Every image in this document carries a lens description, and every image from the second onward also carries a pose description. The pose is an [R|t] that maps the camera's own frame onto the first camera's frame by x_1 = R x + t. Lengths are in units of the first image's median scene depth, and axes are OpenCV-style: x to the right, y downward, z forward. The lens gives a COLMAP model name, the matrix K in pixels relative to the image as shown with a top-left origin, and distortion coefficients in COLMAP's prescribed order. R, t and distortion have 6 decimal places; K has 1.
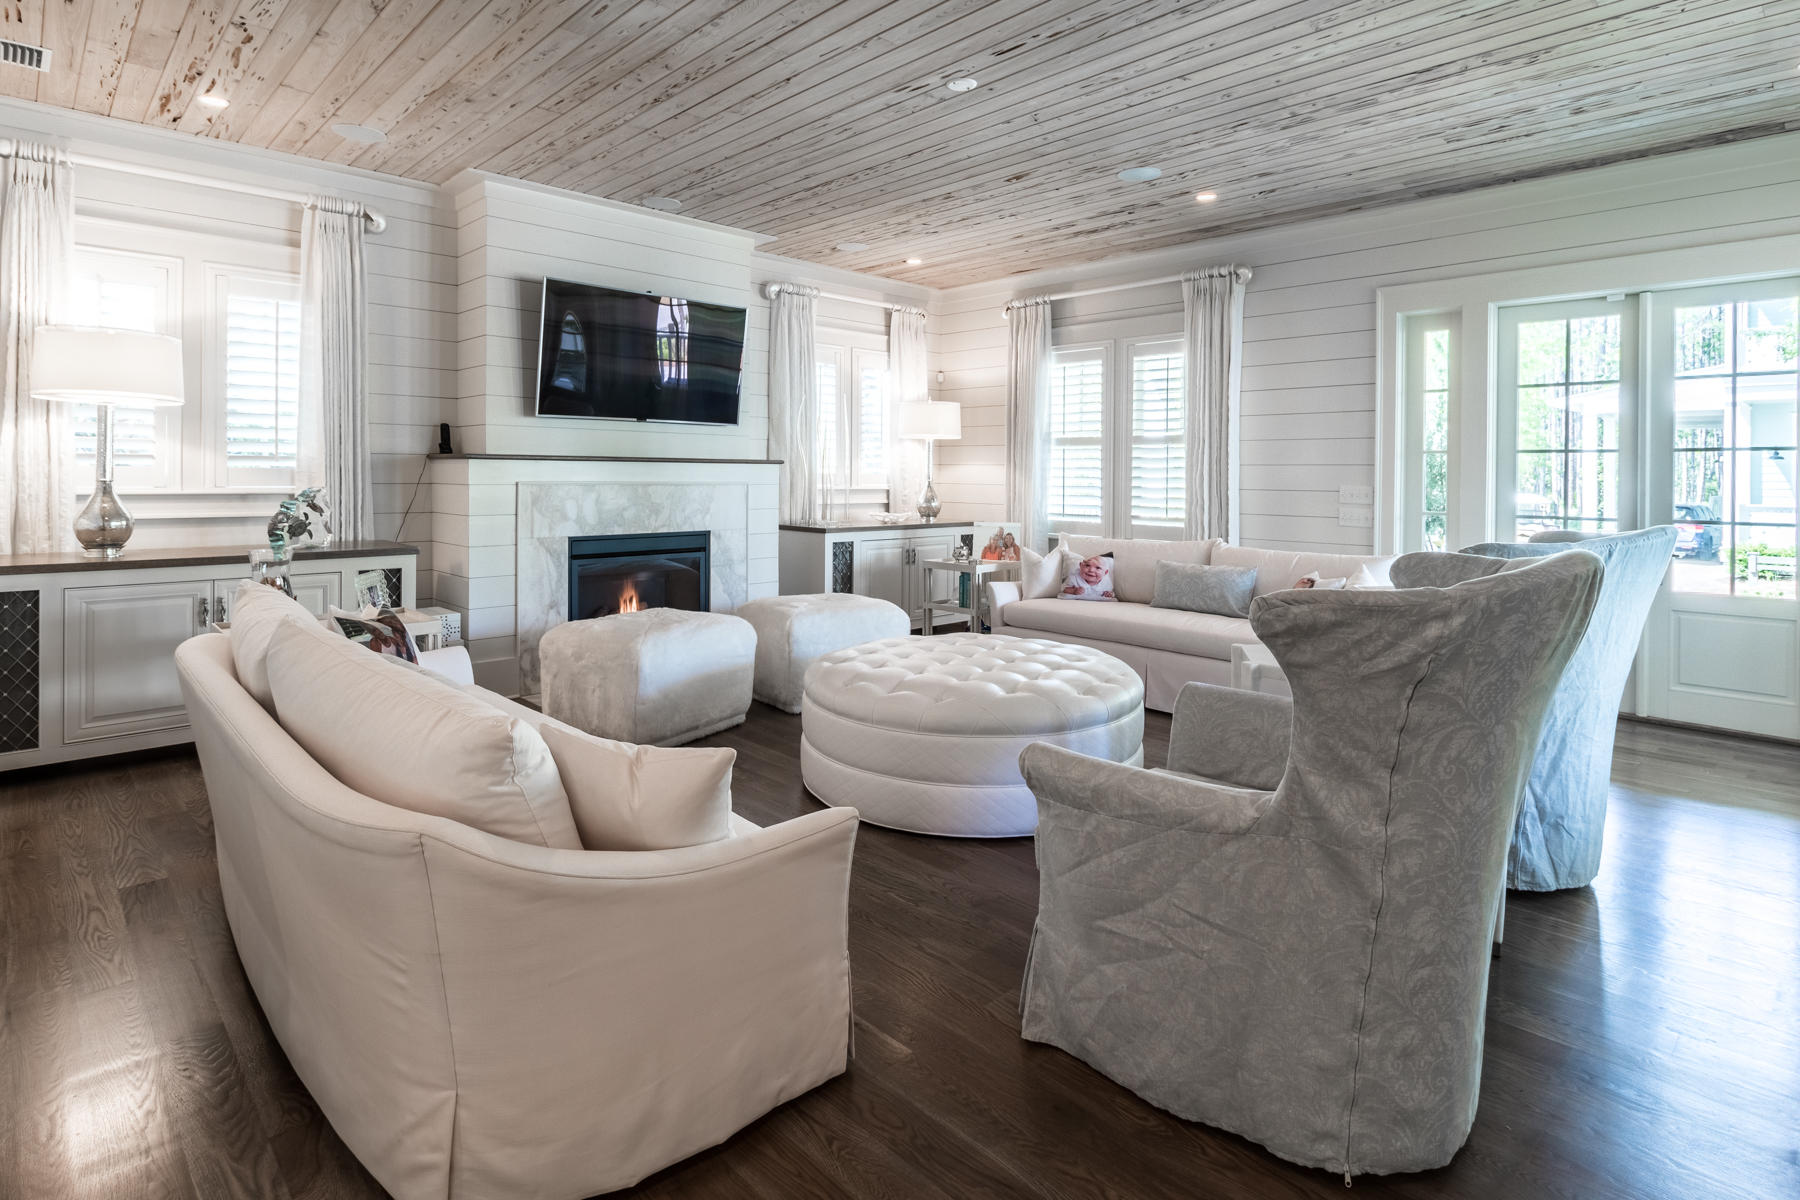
lens RADIAL K [[933.7, 0, 900.0], [0, 933.7, 600.0], [0, 0, 1]] dist [0.003249, 0.000268]
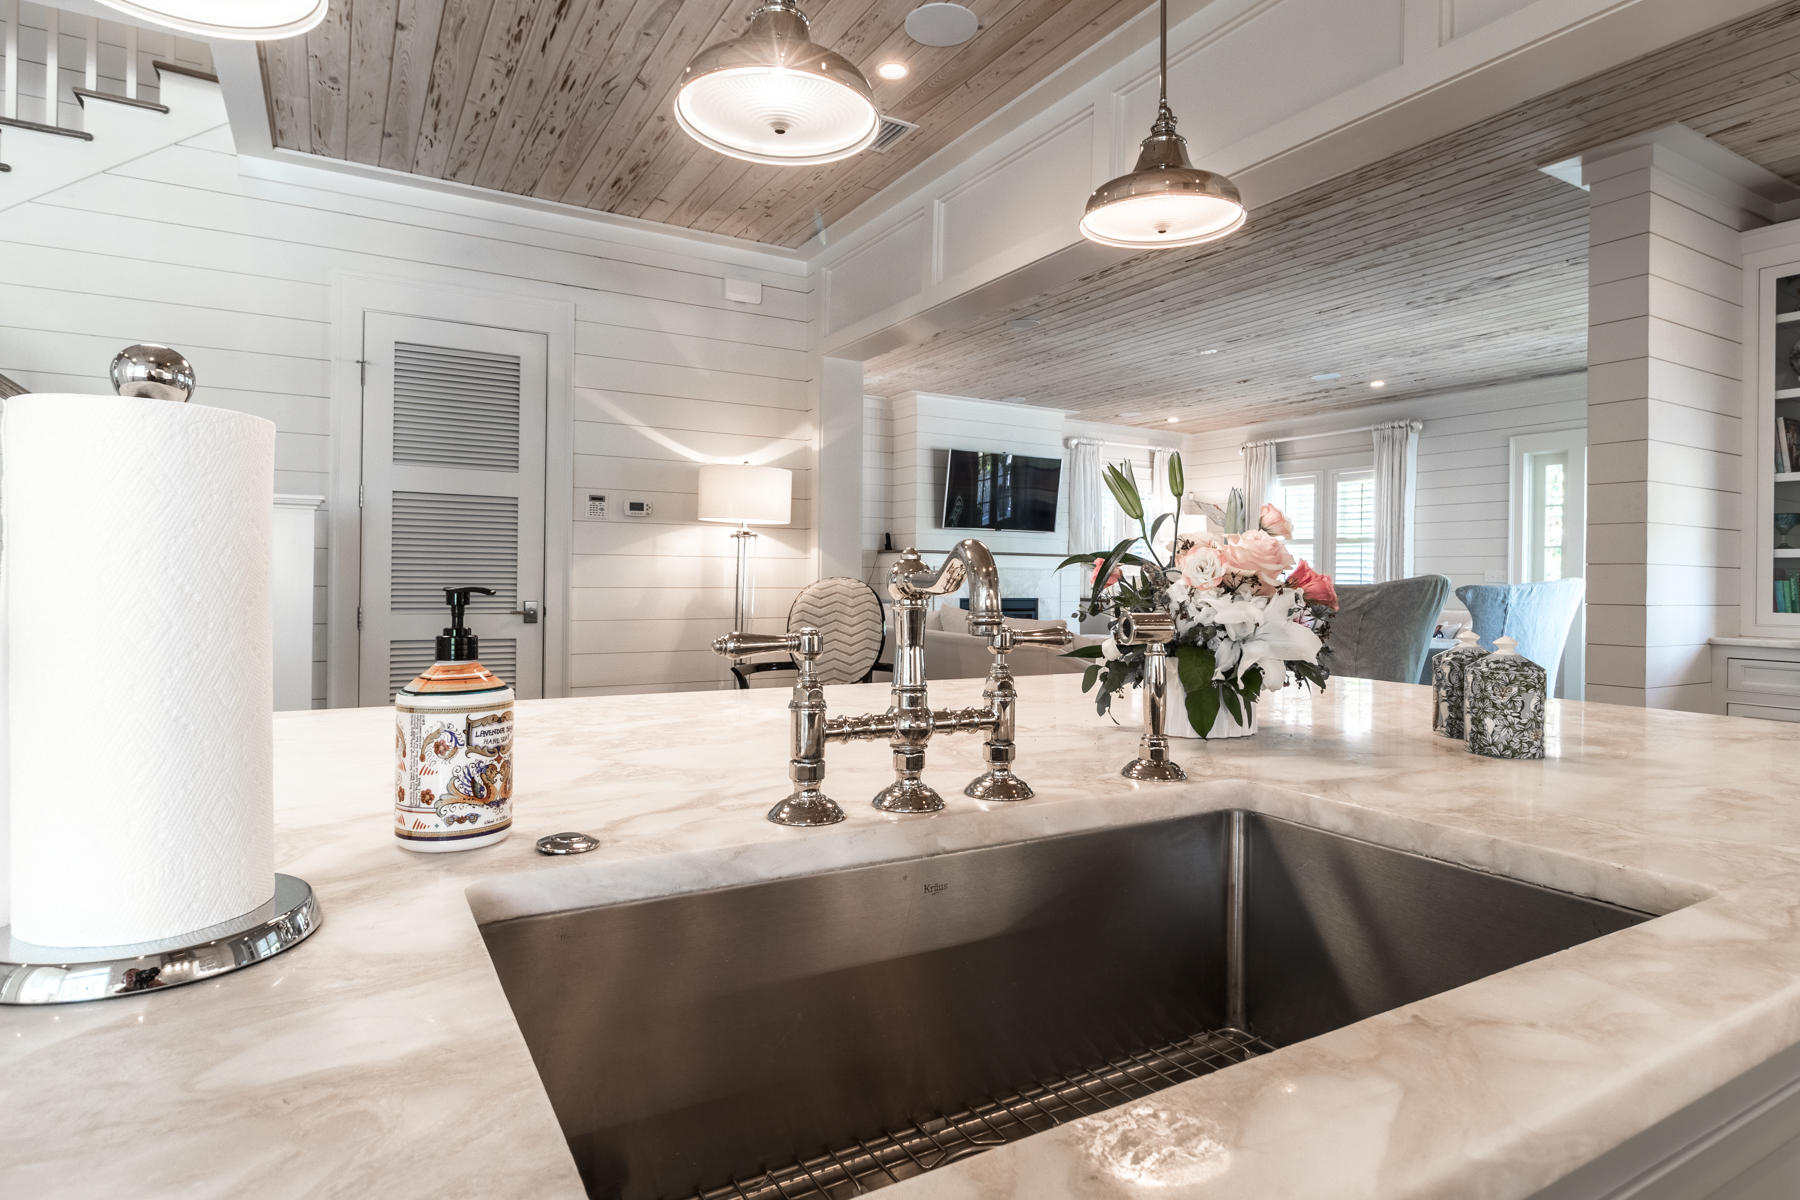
lens RADIAL K [[1002.9, 0, 843.1], [0, 1002.9, 599.5], [0, 0, 1]] dist [-0.000028, -0.000194]
pose [[0.960301, 0.011070, -0.278747, -0.045251], [-0.043605, 0.992887, -0.110792, 0.123656], [0.275537, 0.118549, 0.953953, -0.674068]]
